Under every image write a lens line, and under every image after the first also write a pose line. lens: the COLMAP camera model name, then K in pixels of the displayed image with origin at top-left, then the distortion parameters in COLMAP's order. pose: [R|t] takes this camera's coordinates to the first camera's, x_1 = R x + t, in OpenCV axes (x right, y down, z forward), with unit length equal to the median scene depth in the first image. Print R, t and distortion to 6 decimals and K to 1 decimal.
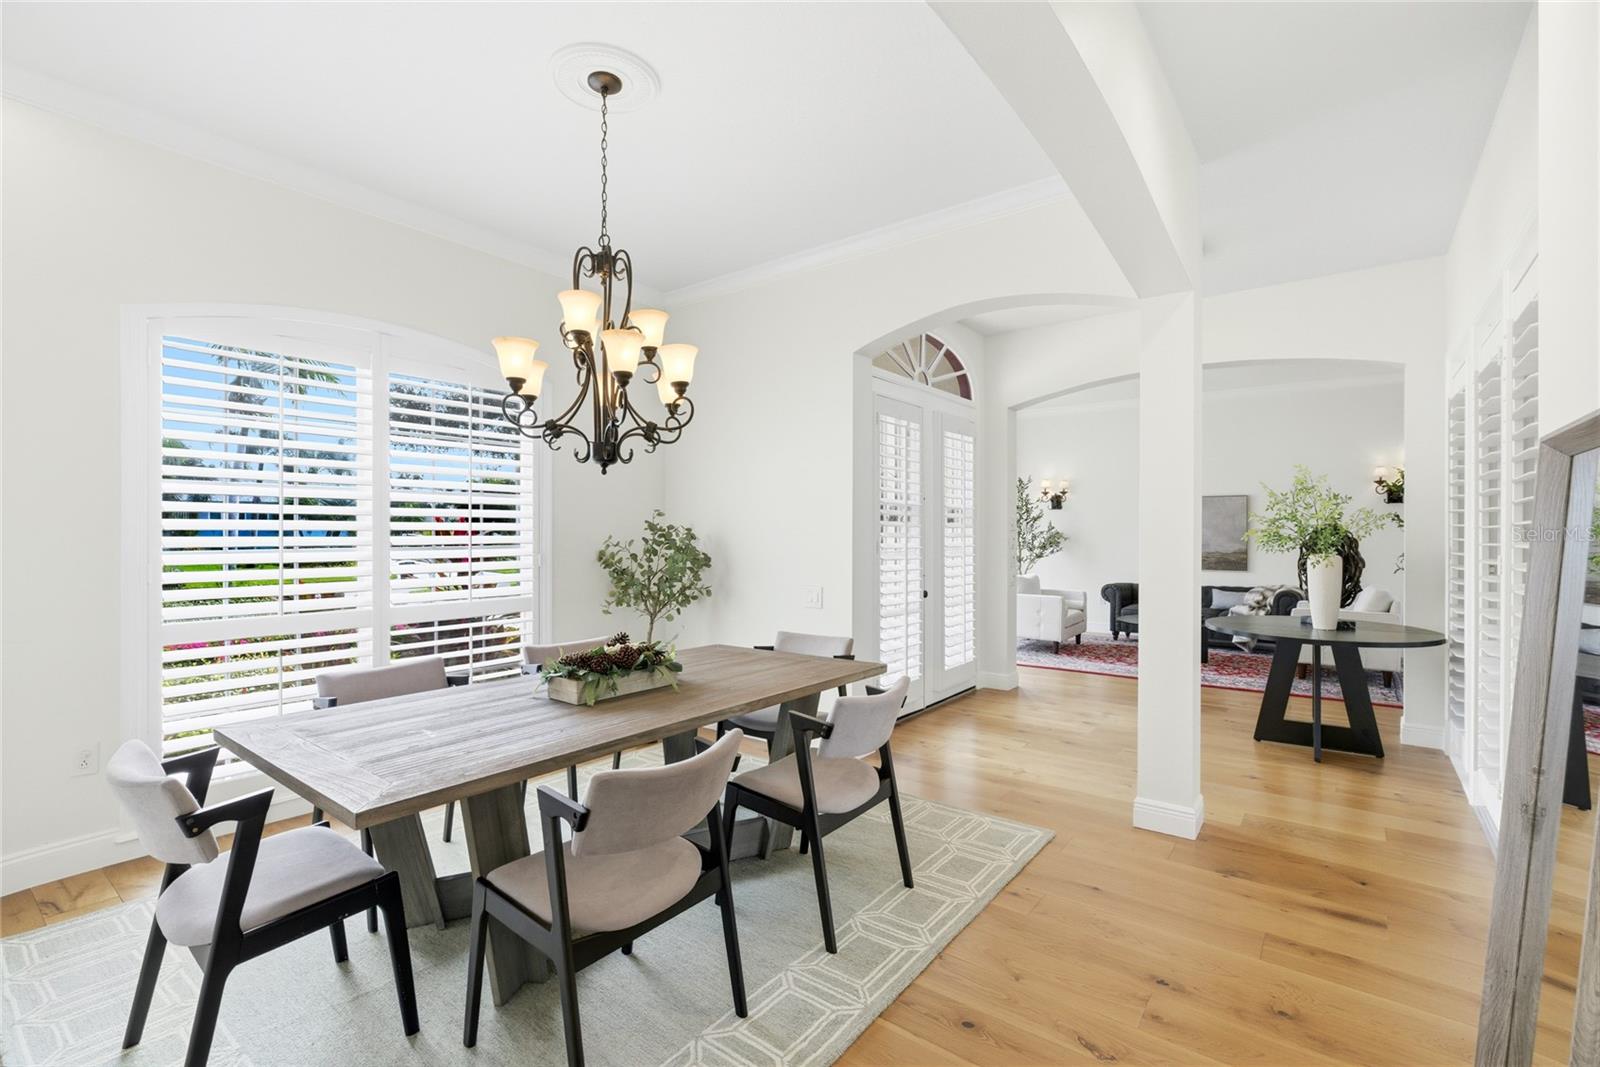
lens RADIAL K [[714.7, 0, 801.8], [0, 714.7, 531.8], [0, 0, 1]] dist [-0.000097, -0.000523]
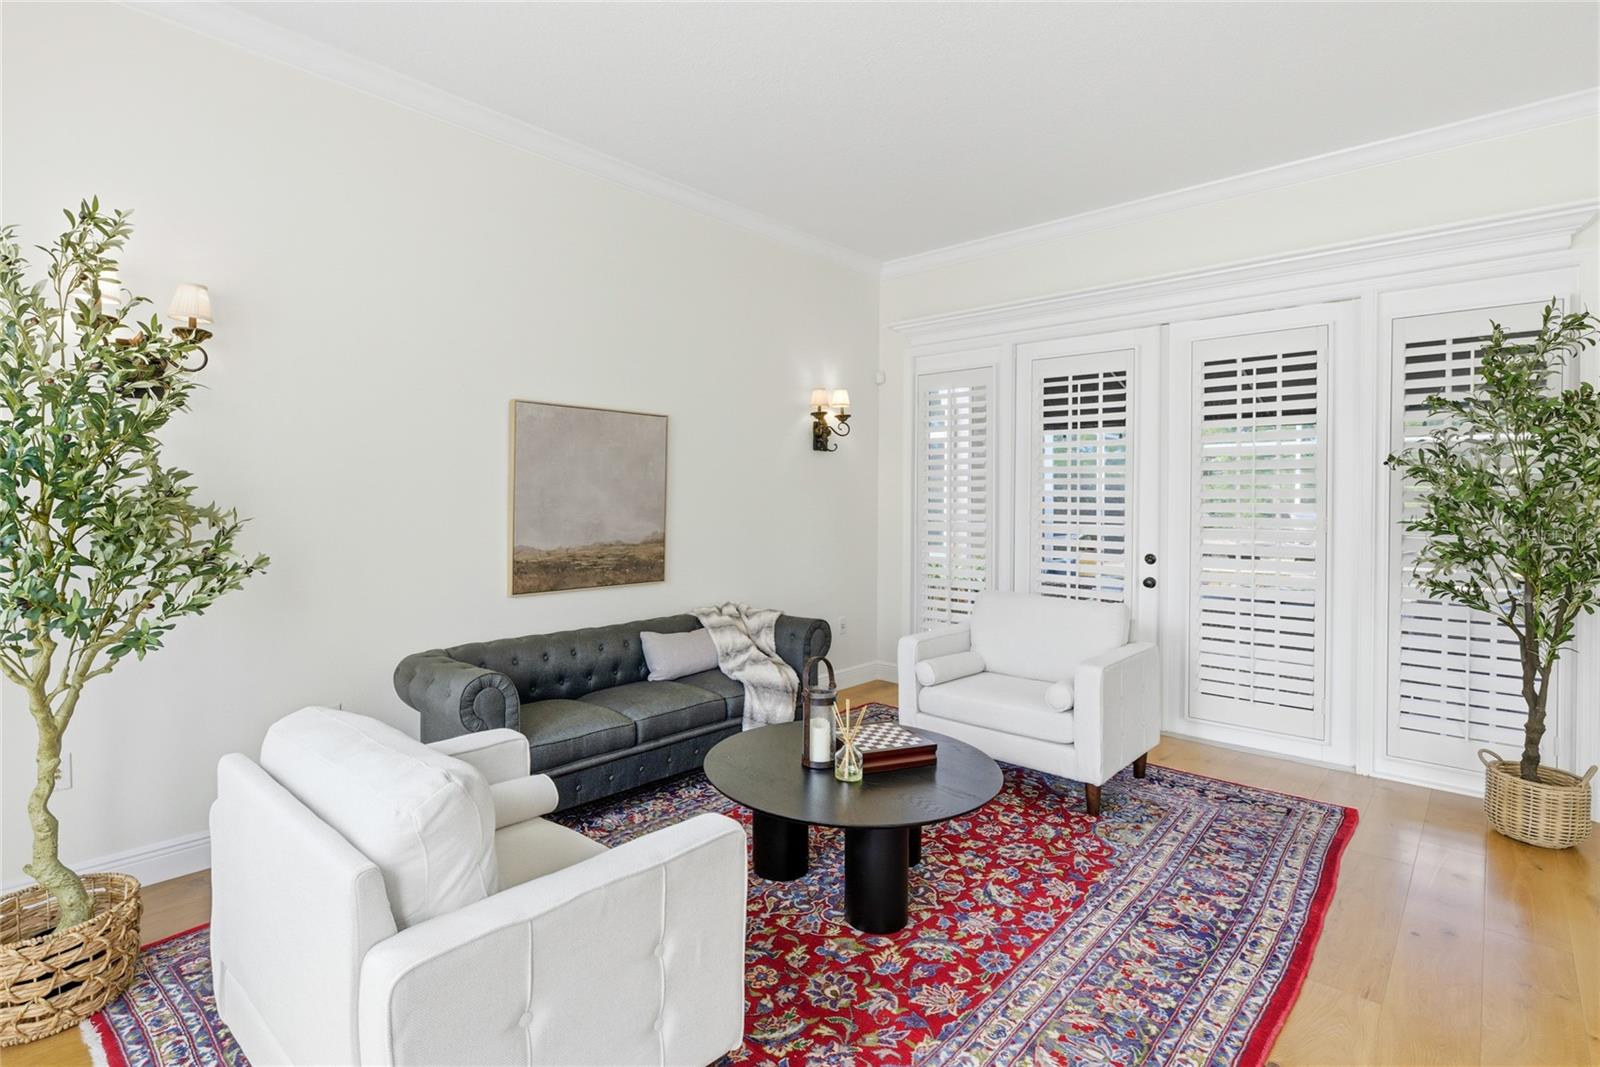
lens RADIAL K [[780.5, 0, 761.5], [0, 780.5, 498.1], [0, 0, 1]] dist [-0.003515, -0.000513]
pose [[0.105577, 0.001523, 0.994410, 0.130232], [-0.005958, 0.999982, -0.000899, 0.001926], [-0.994393, -0.005830, 0.105585, 0.873705]]
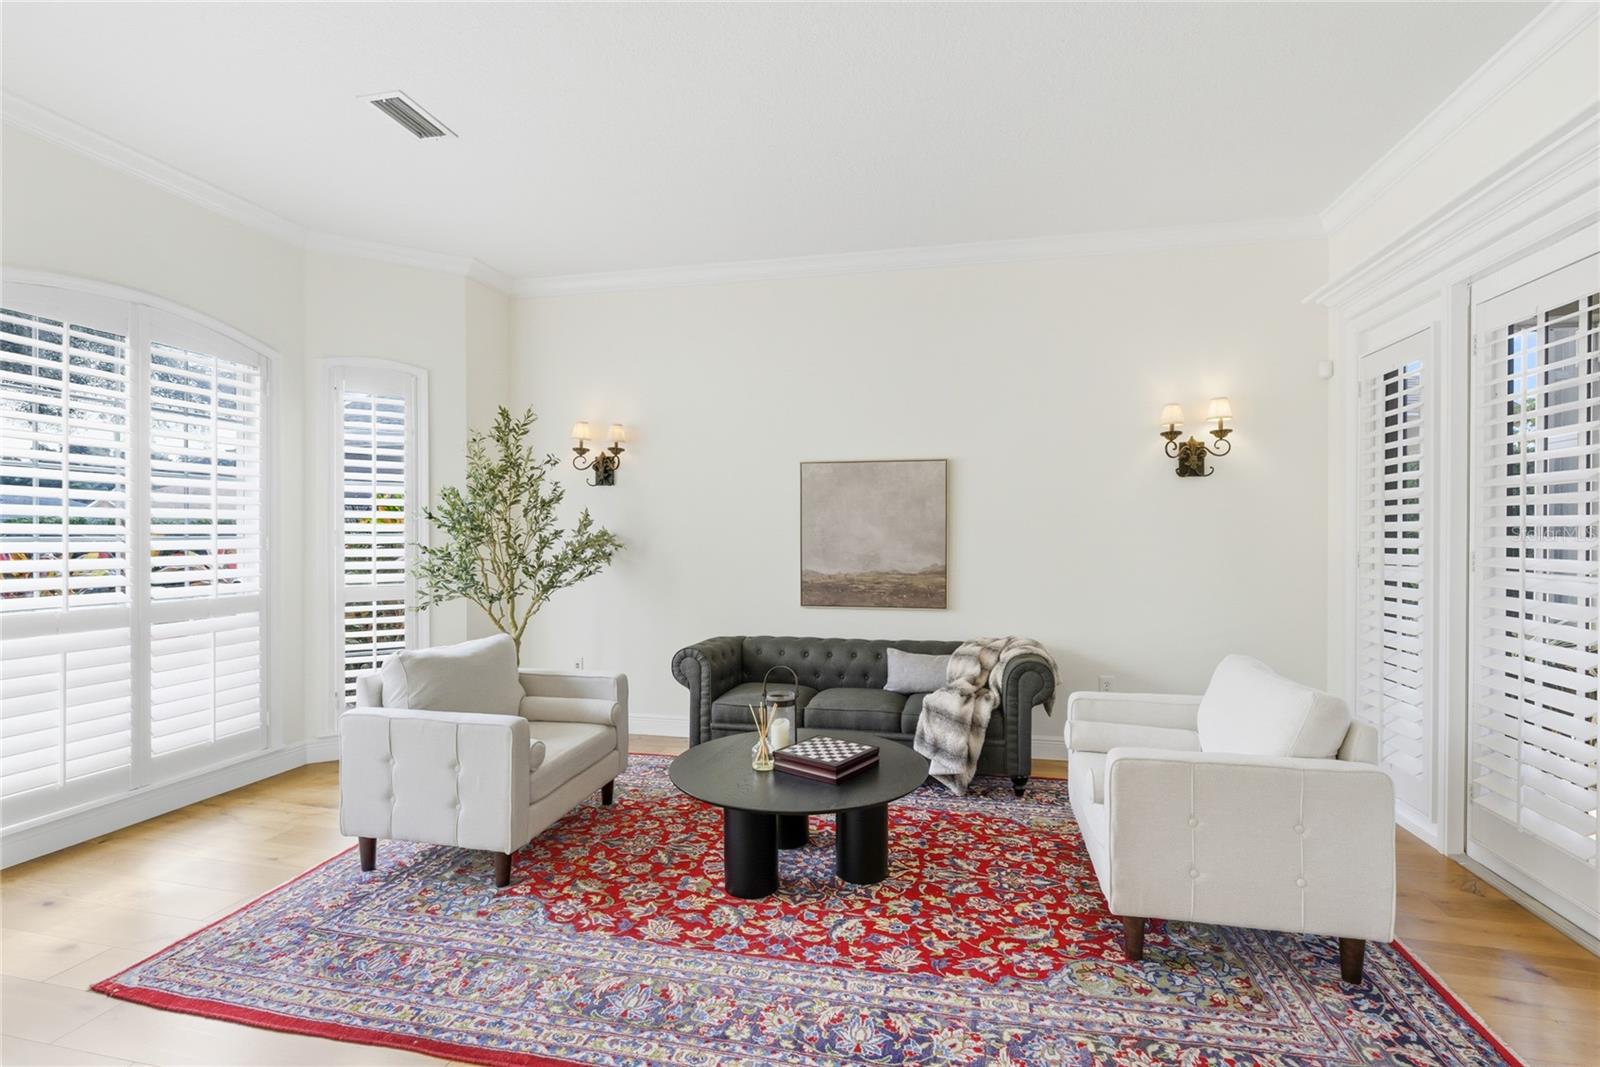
lens RADIAL K [[741.1, 0, 794.3], [0, 741.1, 534.7], [0, 0, 1]] dist [-0.004023, -0.000106]
pose [[0.909911, -0.000395, 0.414804, 0.303647], [0.000349, 1.000000, 0.000186, 0.002349], [-0.414804, -0.000025, 0.909911, 0.559773]]
